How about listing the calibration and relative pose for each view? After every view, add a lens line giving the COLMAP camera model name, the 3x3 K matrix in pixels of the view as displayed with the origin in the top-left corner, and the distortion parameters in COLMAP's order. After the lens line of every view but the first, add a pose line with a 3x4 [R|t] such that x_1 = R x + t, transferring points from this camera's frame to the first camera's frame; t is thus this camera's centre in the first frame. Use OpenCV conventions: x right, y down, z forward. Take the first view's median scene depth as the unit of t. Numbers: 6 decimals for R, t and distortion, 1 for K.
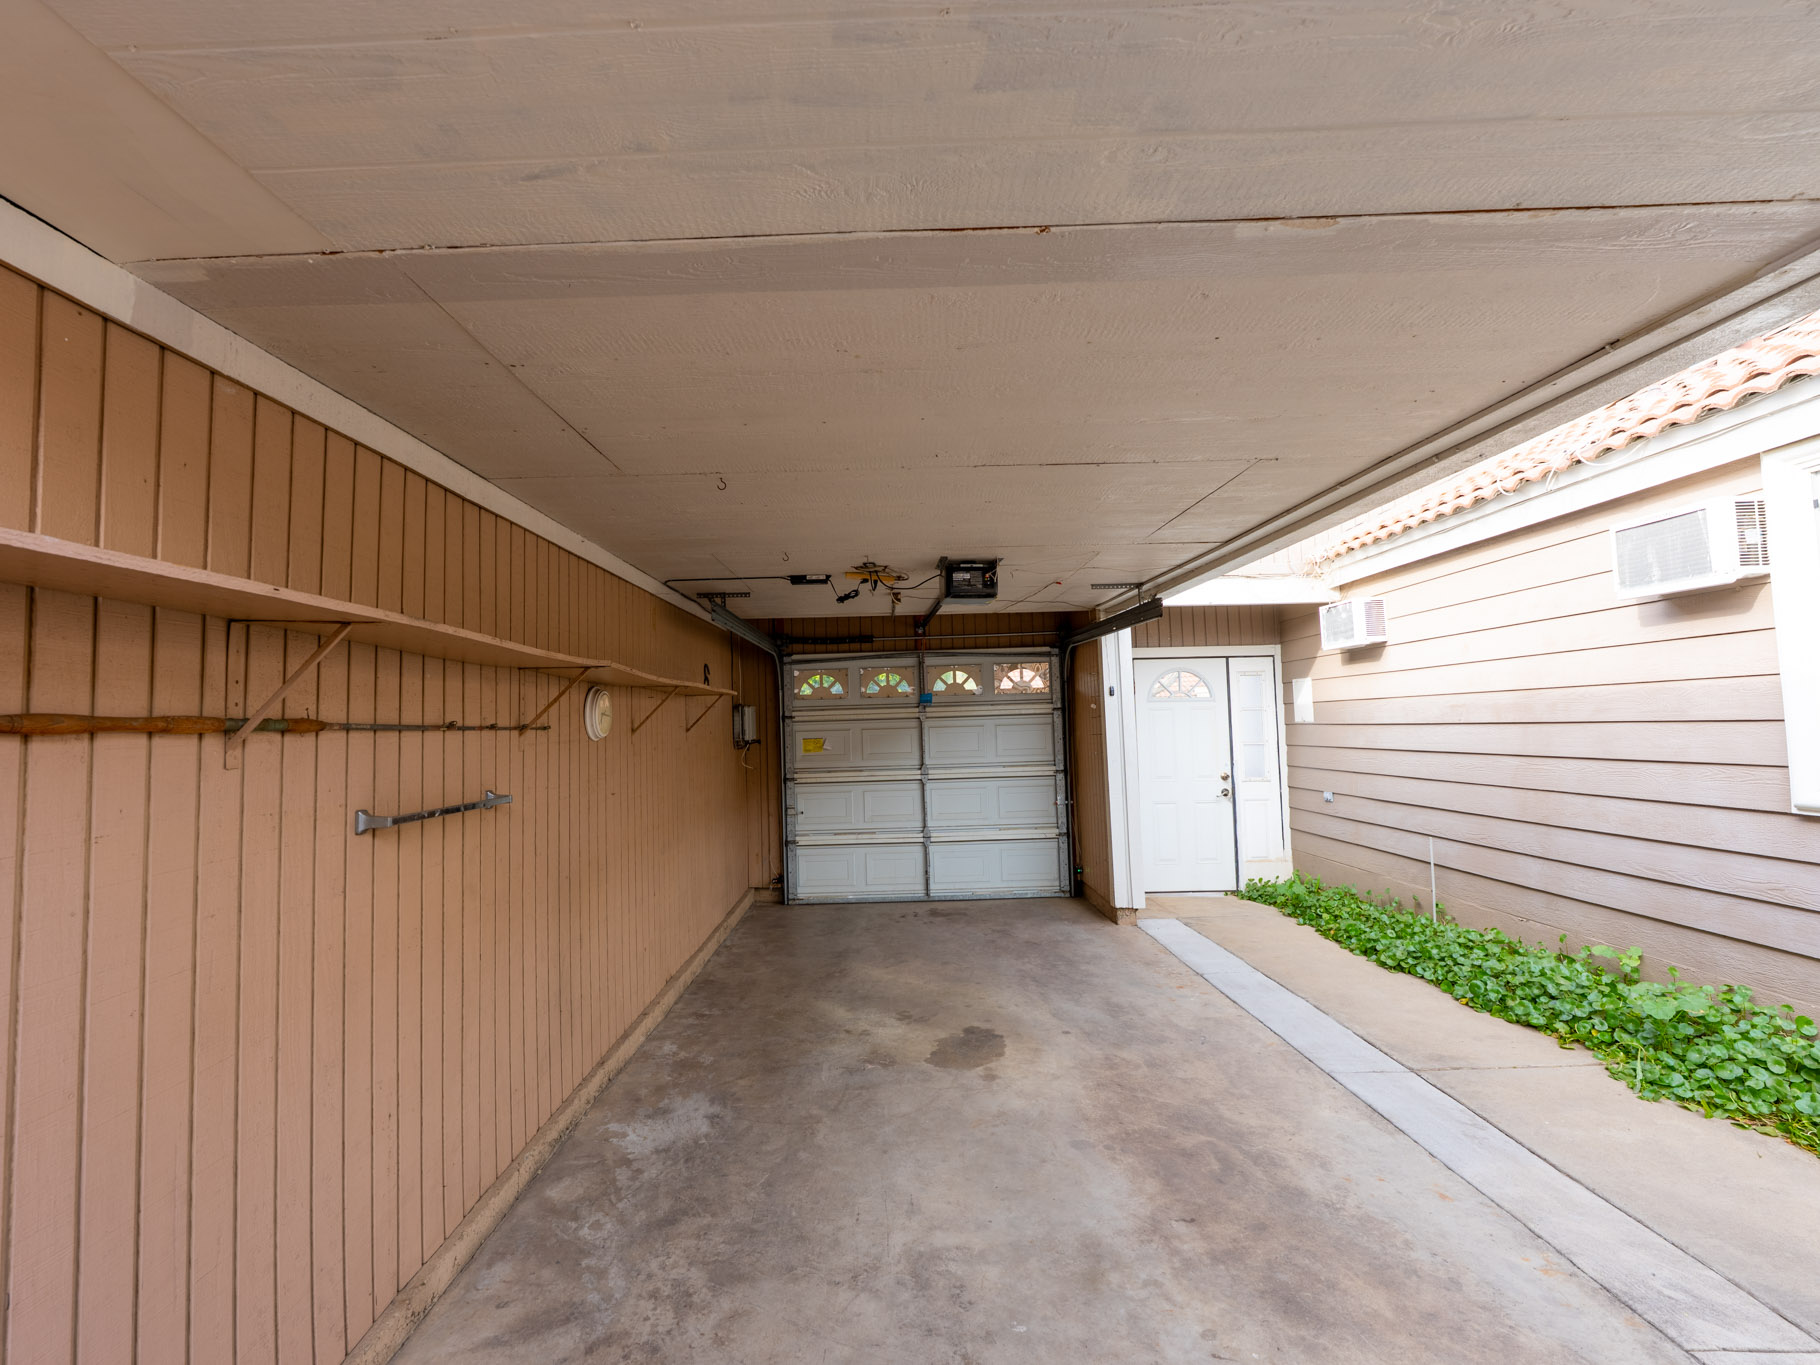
lens RADIAL K [[842.5, 0, 908.8], [0, 842.5, 679.1], [0, 0, 1]] dist [-0.005362, -0.000076]
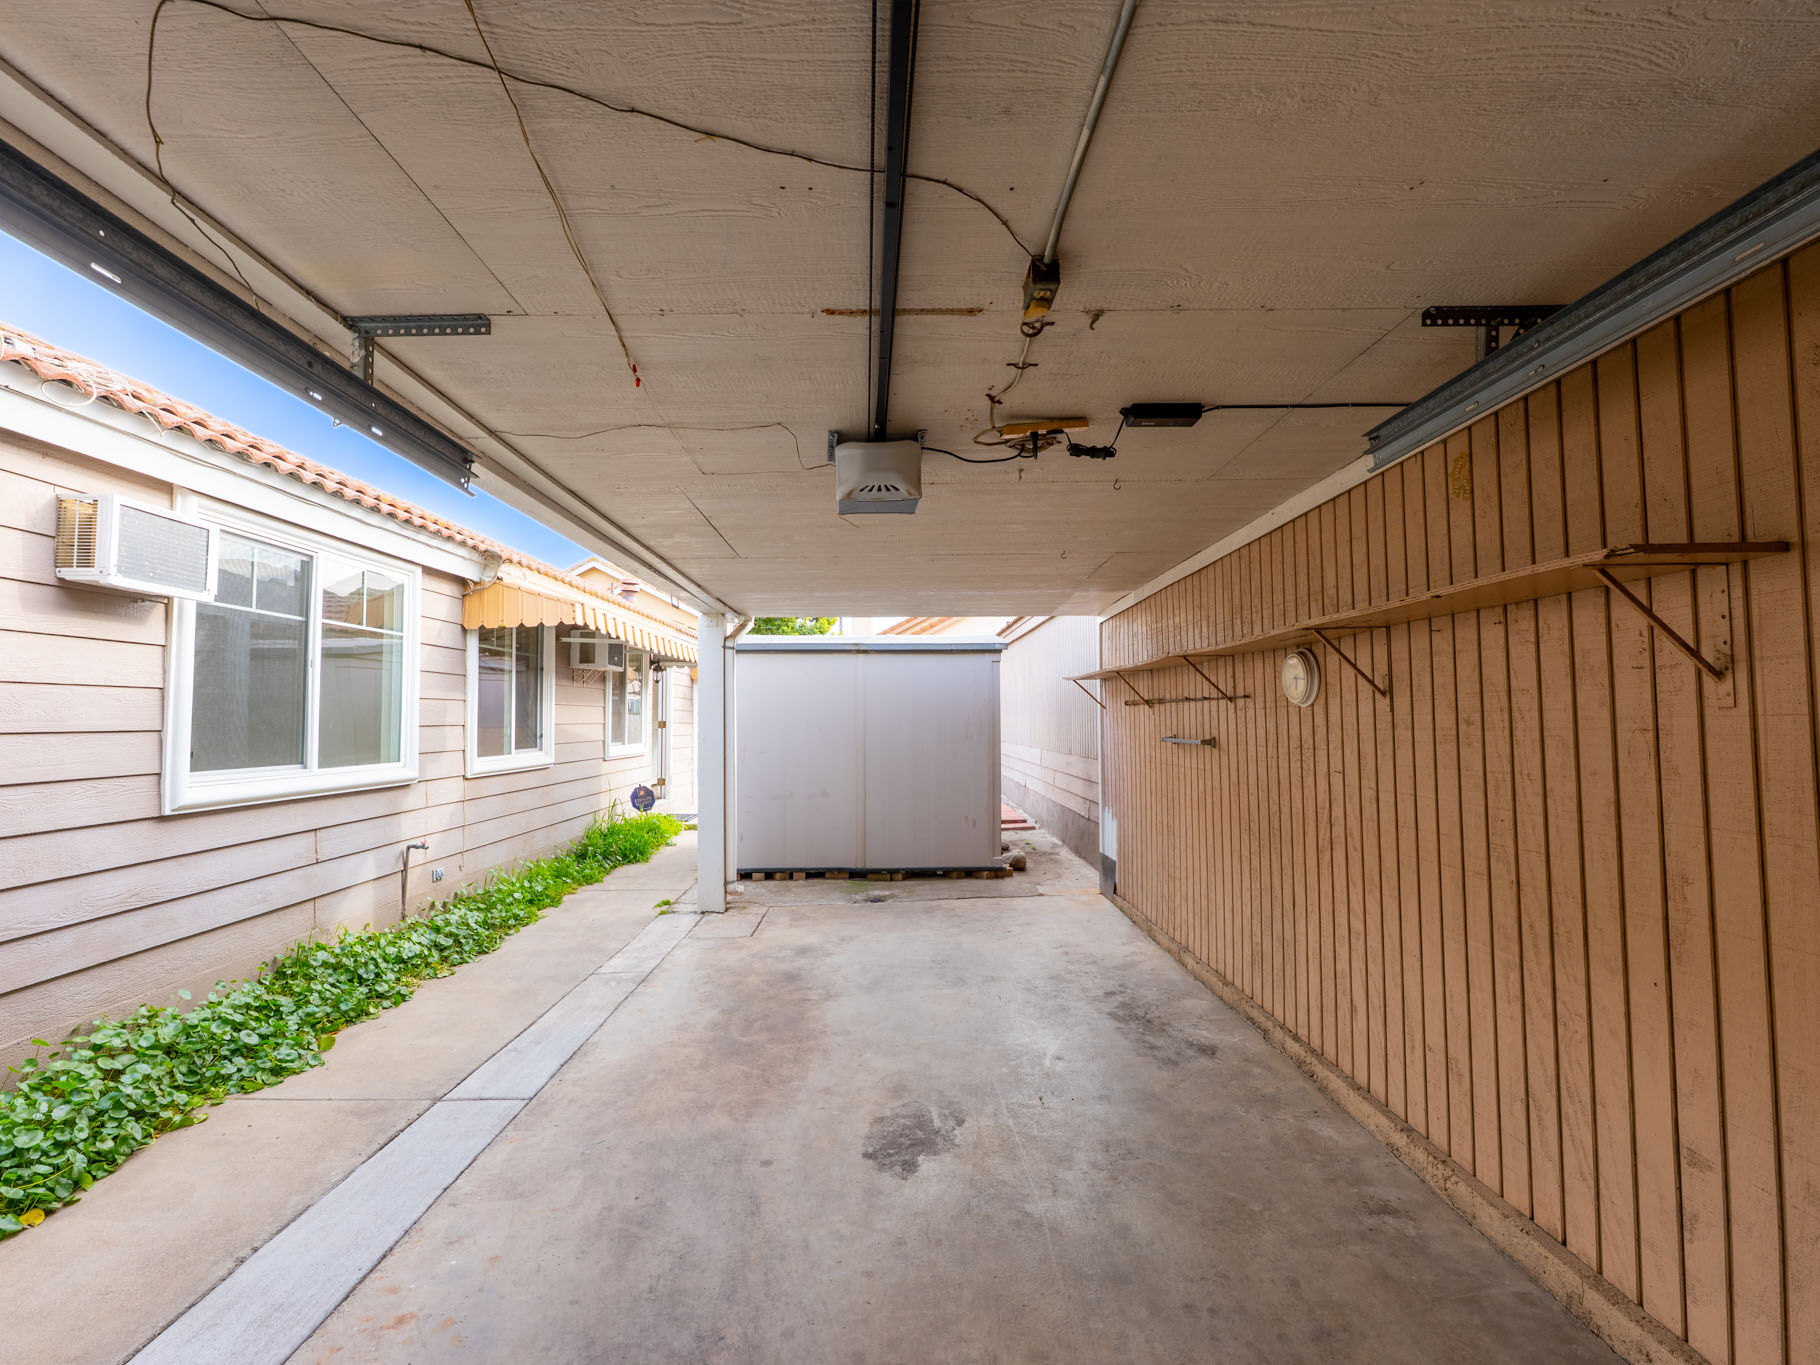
lens RADIAL K [[842.5, 0, 911.8], [0, 842.5, 677.3], [0, 0, 1]] dist [-0.005362, -0.000076]
pose [[-0.999274, 0.038004, 0.002599, 0.068452], [0.037520, 0.993745, -0.105183, 0.135888], [-0.006580, -0.105009, -0.994450, 2.162029]]
